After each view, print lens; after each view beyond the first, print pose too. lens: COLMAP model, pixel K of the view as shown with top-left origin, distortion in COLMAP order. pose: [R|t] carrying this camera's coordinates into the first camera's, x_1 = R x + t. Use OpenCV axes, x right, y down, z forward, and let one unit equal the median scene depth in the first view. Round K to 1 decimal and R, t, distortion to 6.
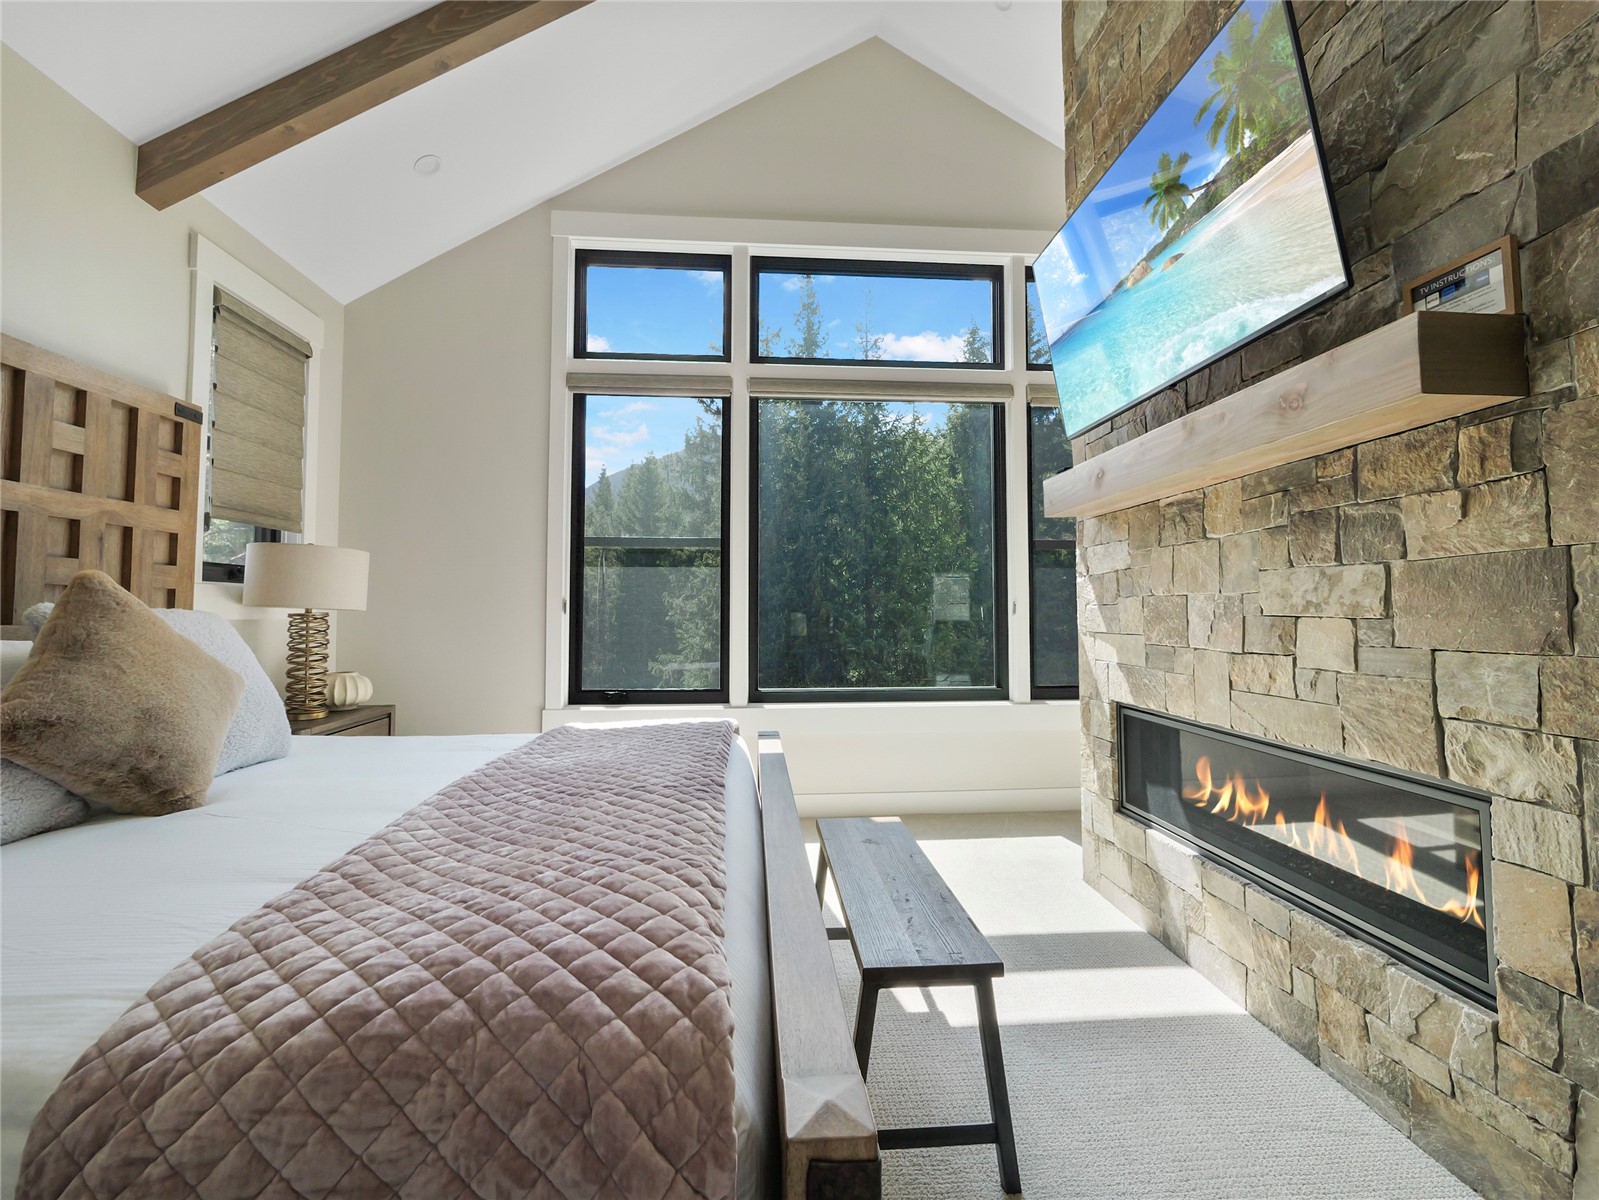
lens RADIAL K [[675.0, 0, 800.7], [0, 675.0, 596.3], [0, 0, 1]] dist [-0.003748, -0.000603]
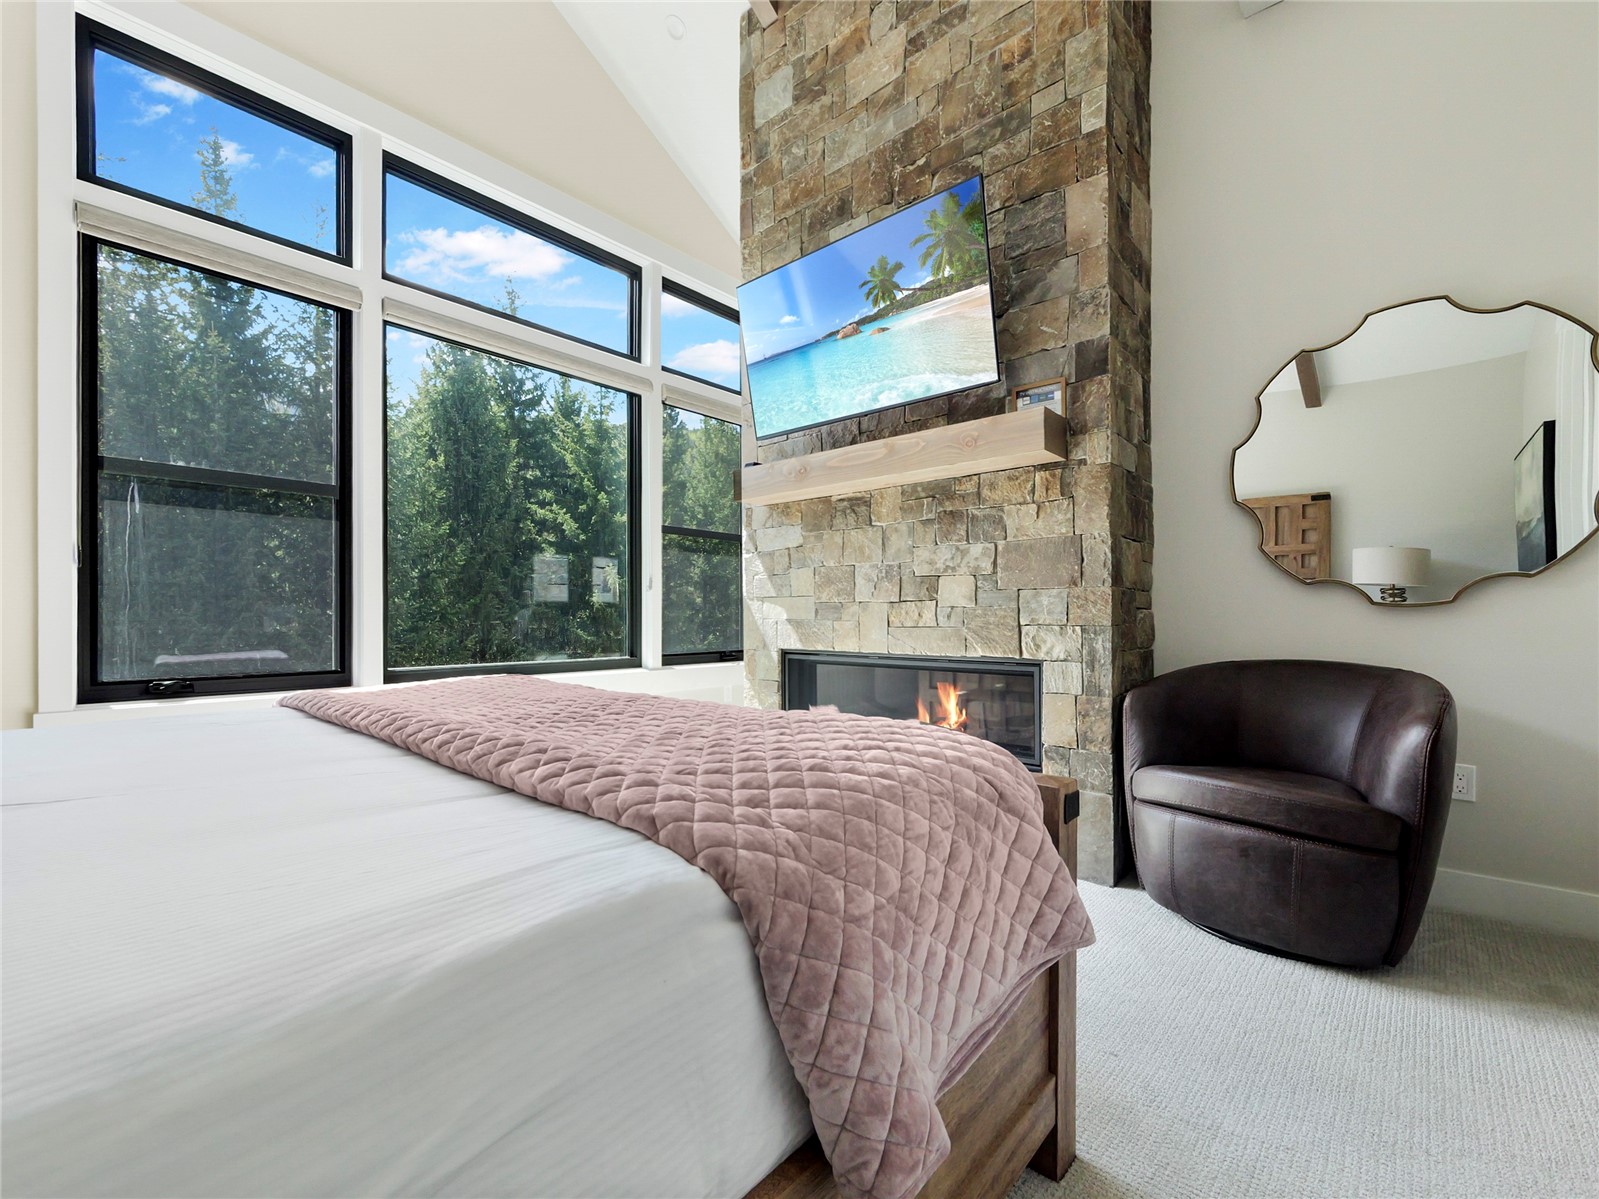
lens RADIAL K [[685.4, 0, 797.8], [0, 685.4, 623.9], [0, 0, 1]] dist [-0.002211, -0.000408]
pose [[0.722103, -0.003136, 0.691779, -0.465656], [-0.019835, 0.999485, 0.025235, 0.079691], [-0.691501, -0.031944, 0.721669, 0.027855]]
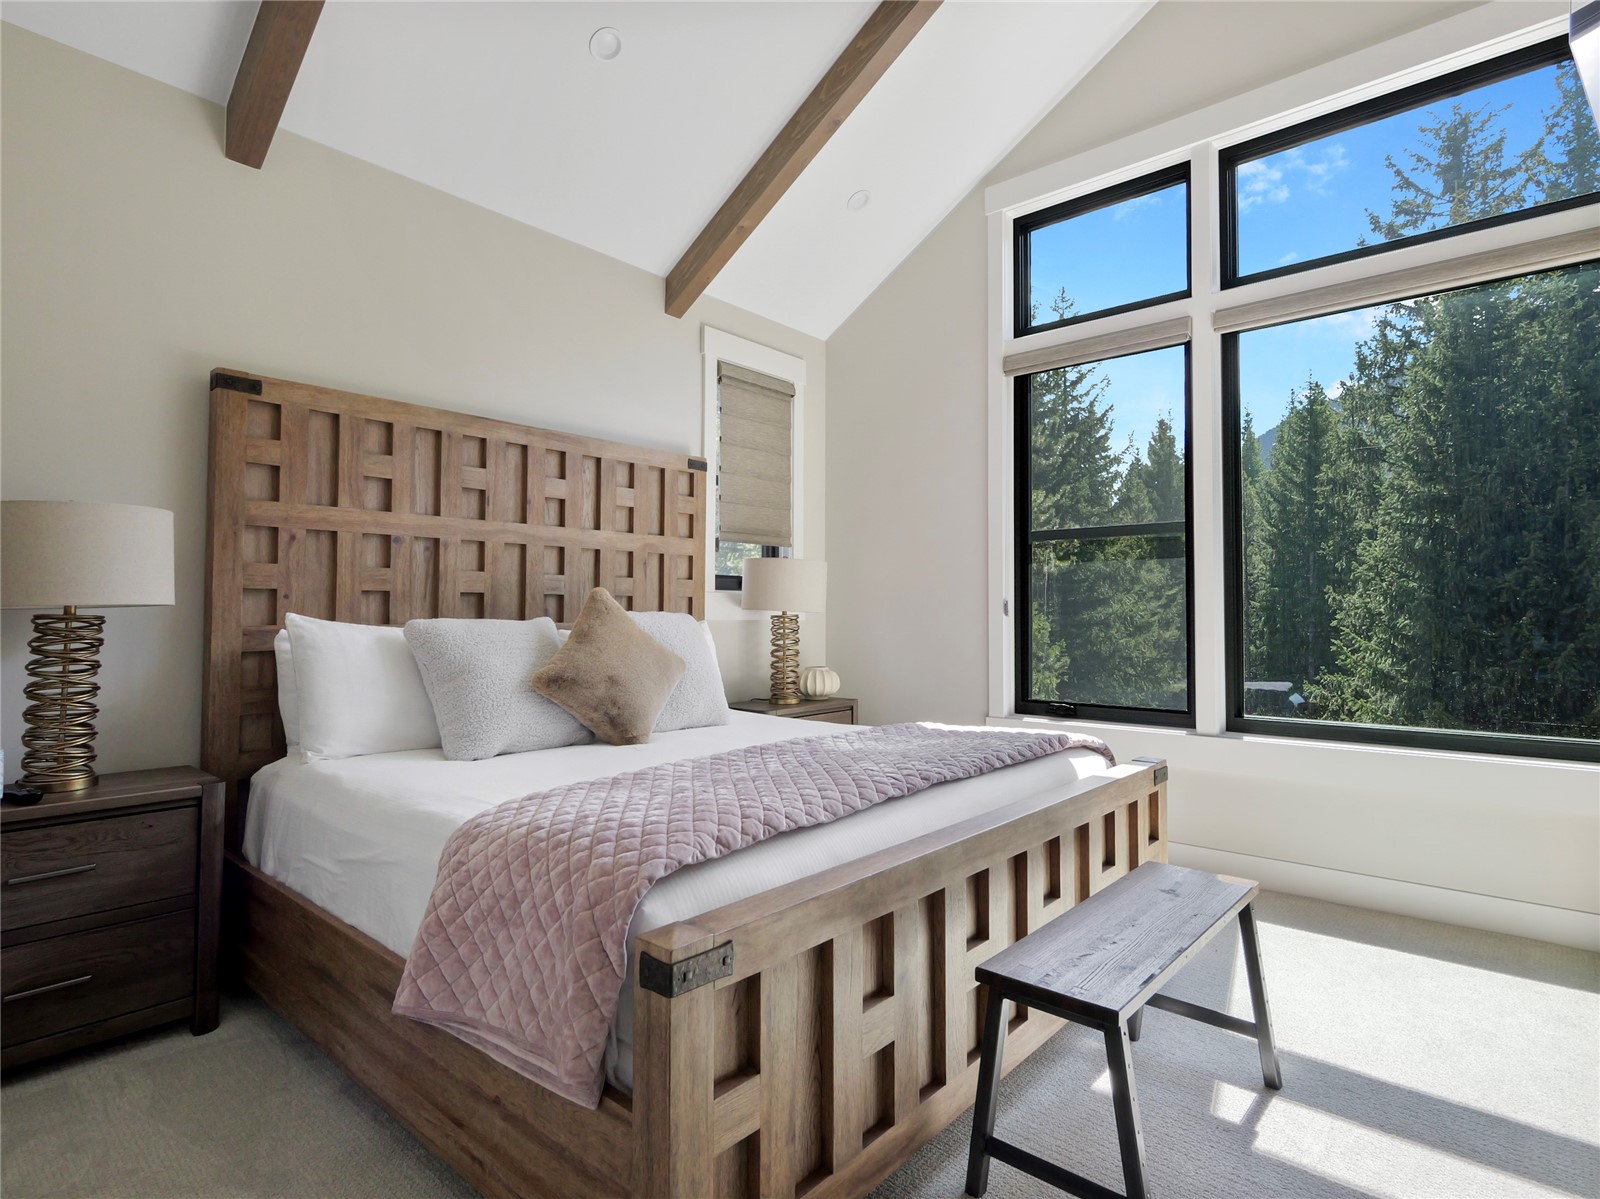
lens RADIAL K [[846.2, 0, 800.0], [0, 846.2, 599.5], [0, 0, 1]] dist [0.003237, 0.000301]
pose [[0.702159, -0.013383, -0.711895, 0.434172], [0.017094, 0.999852, -0.001936, 0.001371], [0.711815, -0.010809, 0.702284, -0.036910]]
